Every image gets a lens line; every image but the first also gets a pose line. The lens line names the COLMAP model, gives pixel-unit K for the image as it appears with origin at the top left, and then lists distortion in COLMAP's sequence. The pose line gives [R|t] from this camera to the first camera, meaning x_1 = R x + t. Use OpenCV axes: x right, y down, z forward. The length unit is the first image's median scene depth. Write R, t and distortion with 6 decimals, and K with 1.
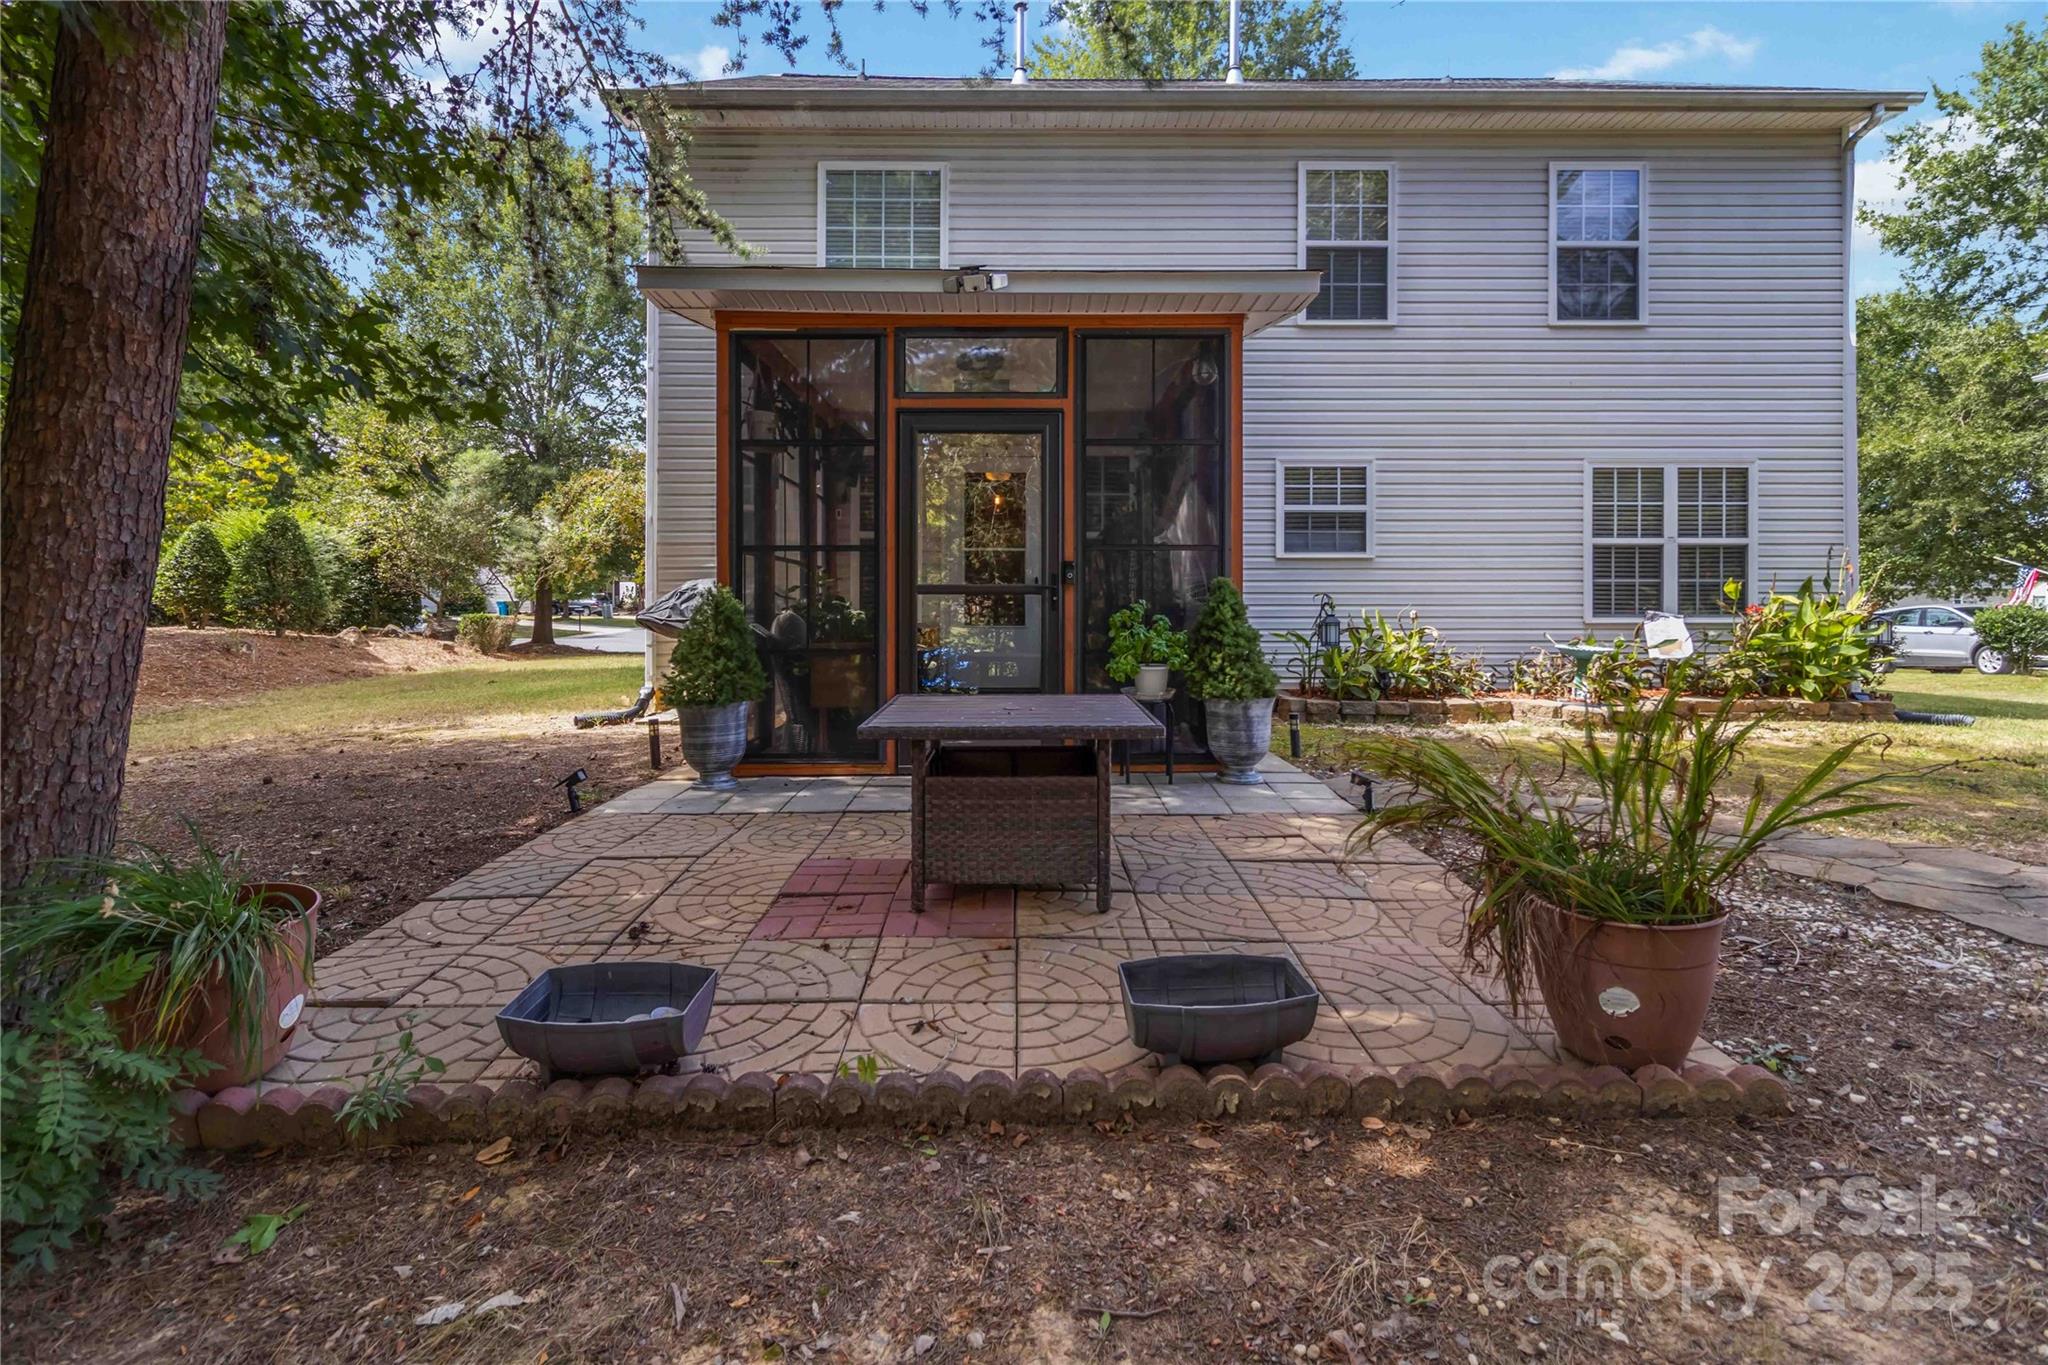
lens RADIAL K [[938.7, 0, 1004.8], [0, 938.7, 615.4], [0, 0, 1]] dist [0.000758, -0.000225]
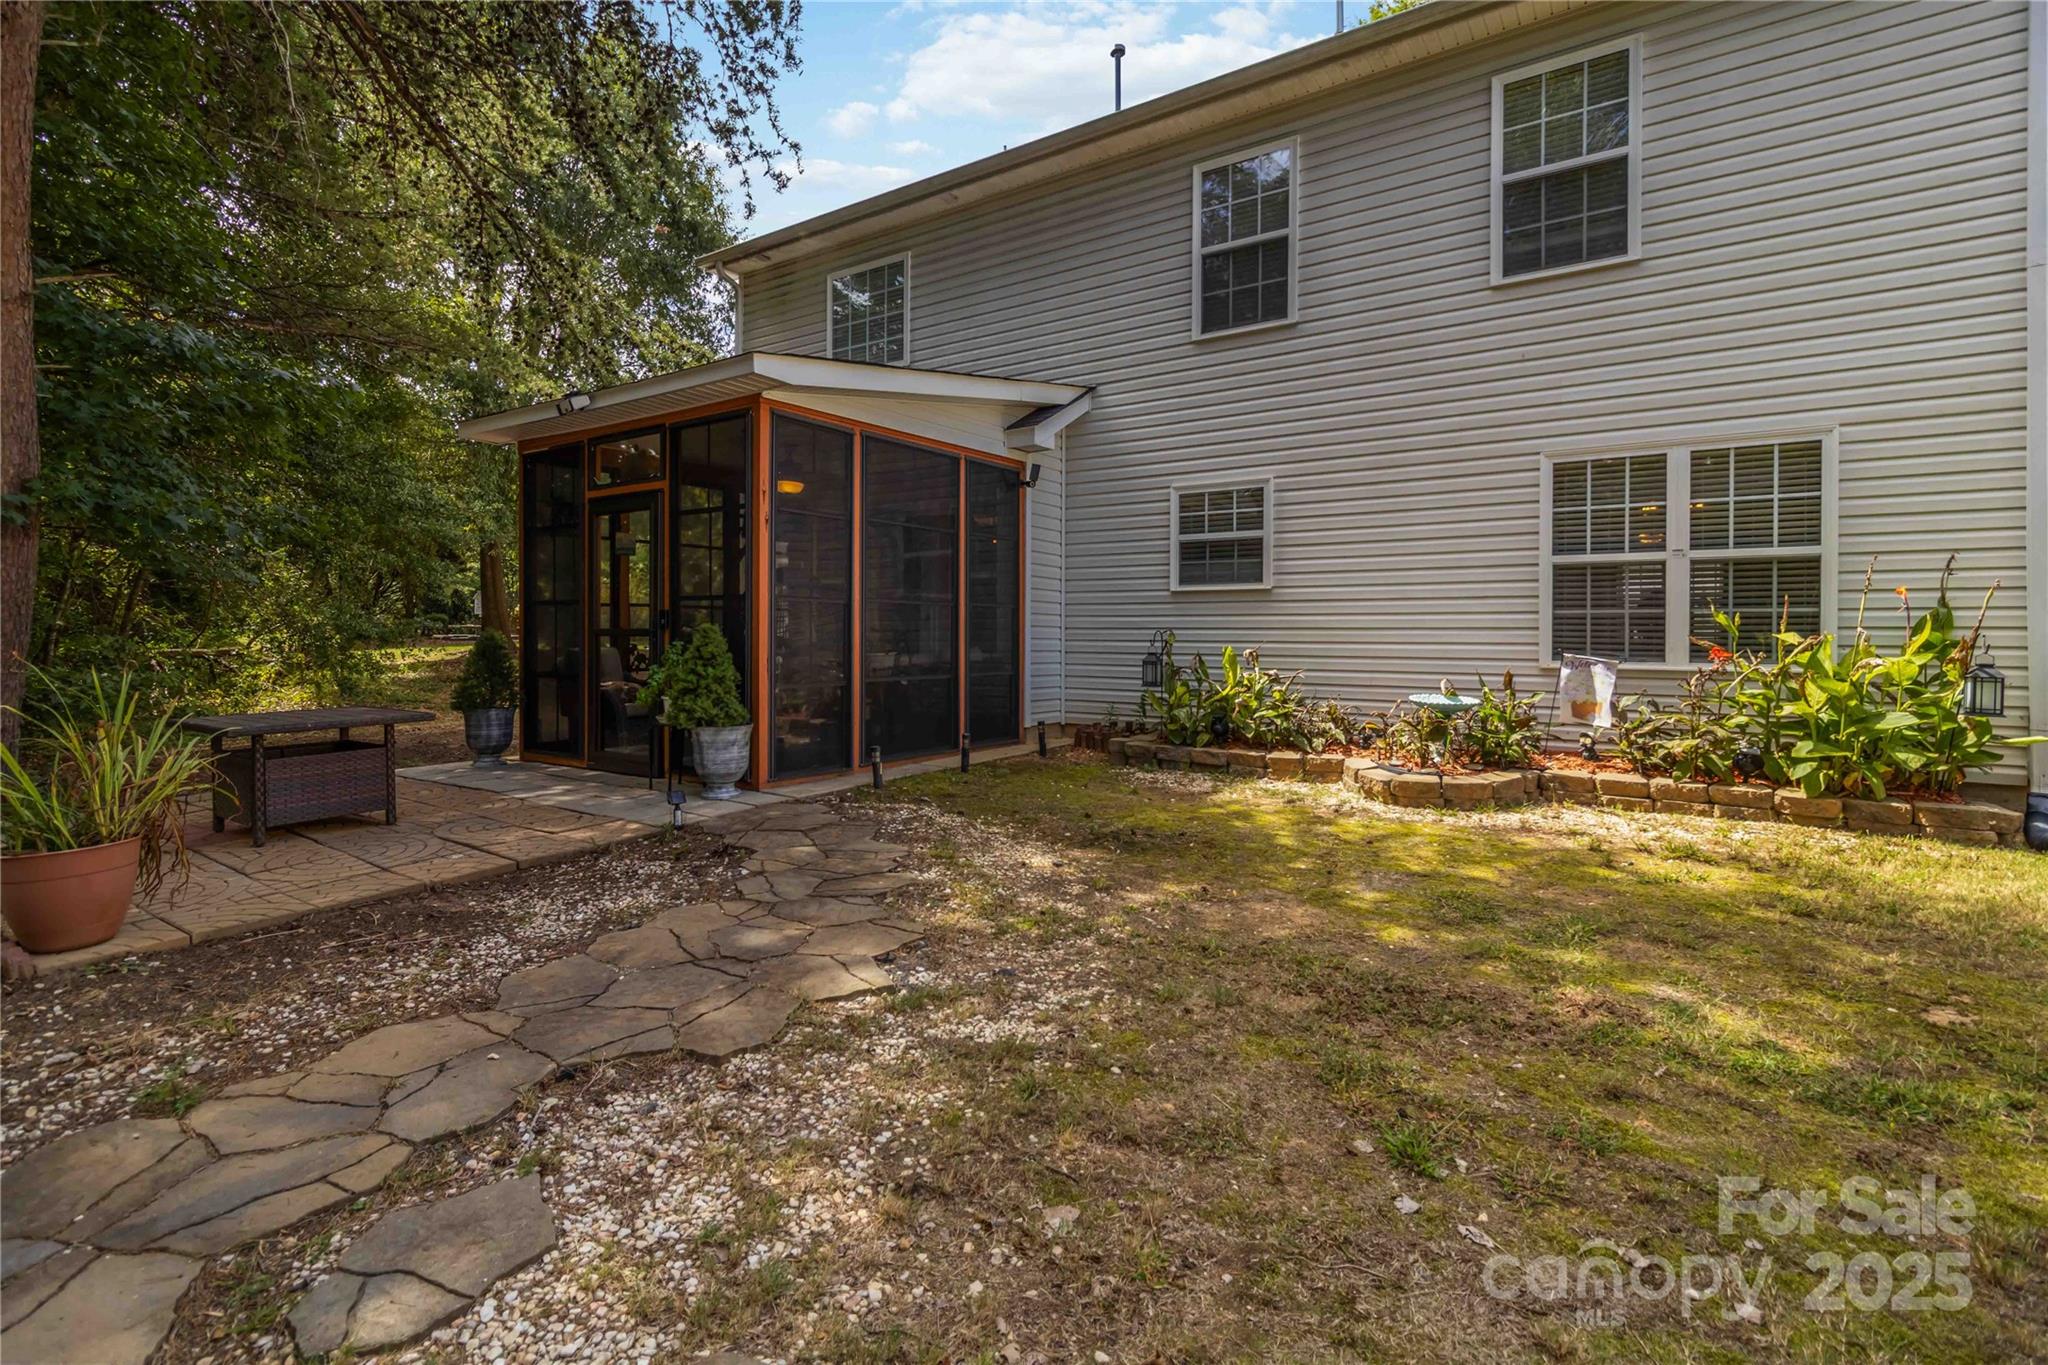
lens RADIAL K [[938.7, 0, 983.4], [0, 938.7, 631.4], [0, 0, 1]] dist [0.000758, -0.000225]
pose [[0.822576, 0.000834, -0.568655, 0.766152], [0.006930, 0.999910, 0.011491, -0.037015], [0.568613, -0.013393, 0.822496, 0.122283]]
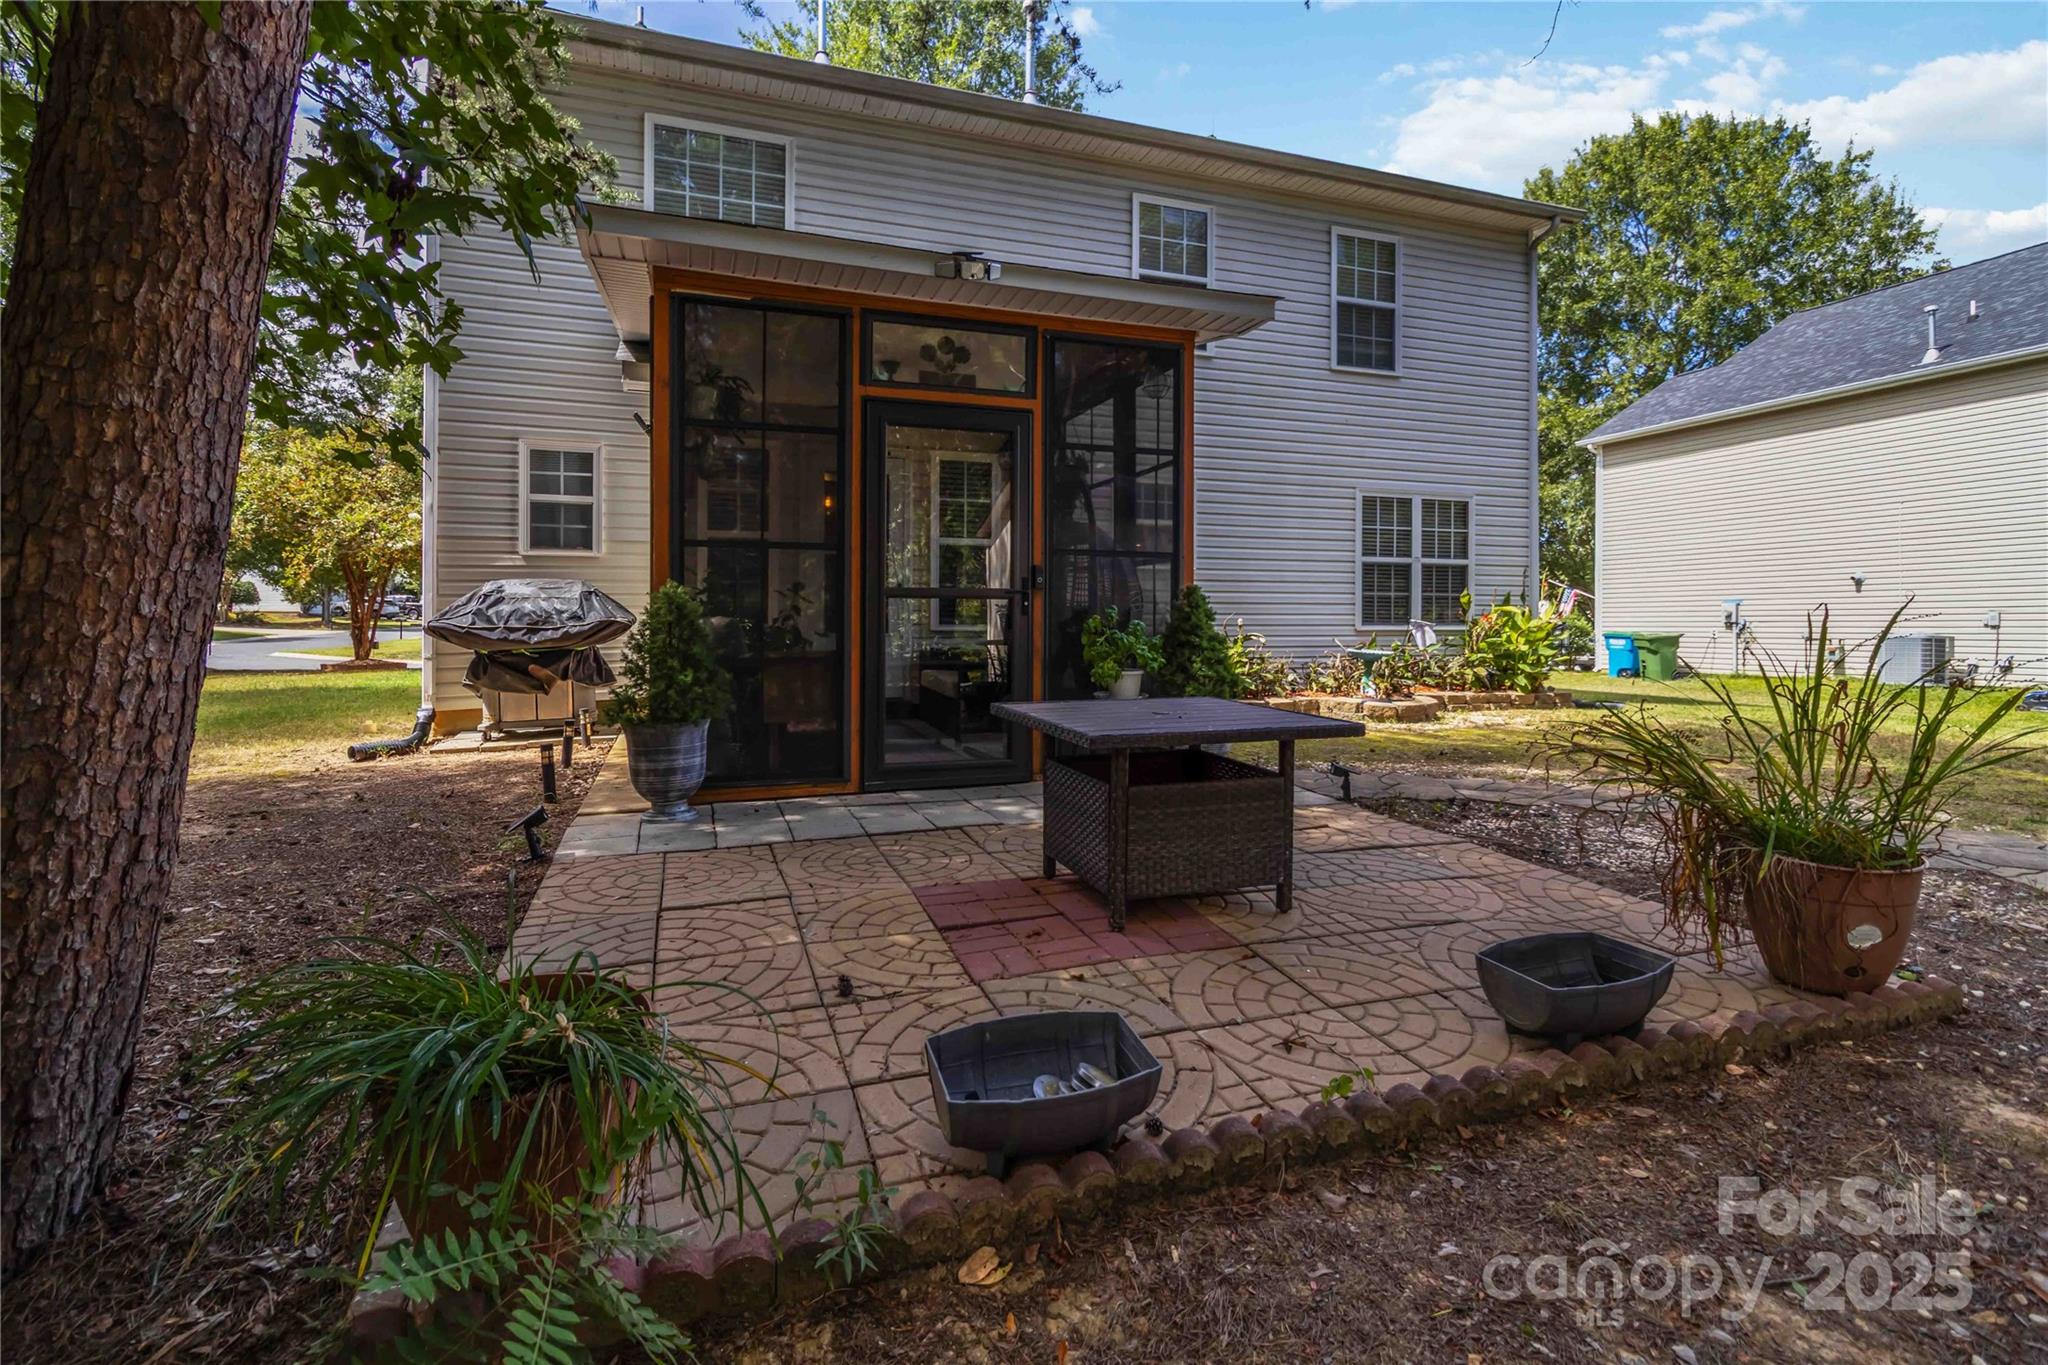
lens RADIAL K [[938.7, 0, 1008.0], [0, 938.7, 627.6], [0, 0, 1]] dist [0.000758, -0.000225]
pose [[0.947207, -0.000404, 0.320623, -0.177076], [-0.000167, 0.999998, 0.001753, 0.003534], [-0.320623, -0.001714, 0.947205, 0.050743]]
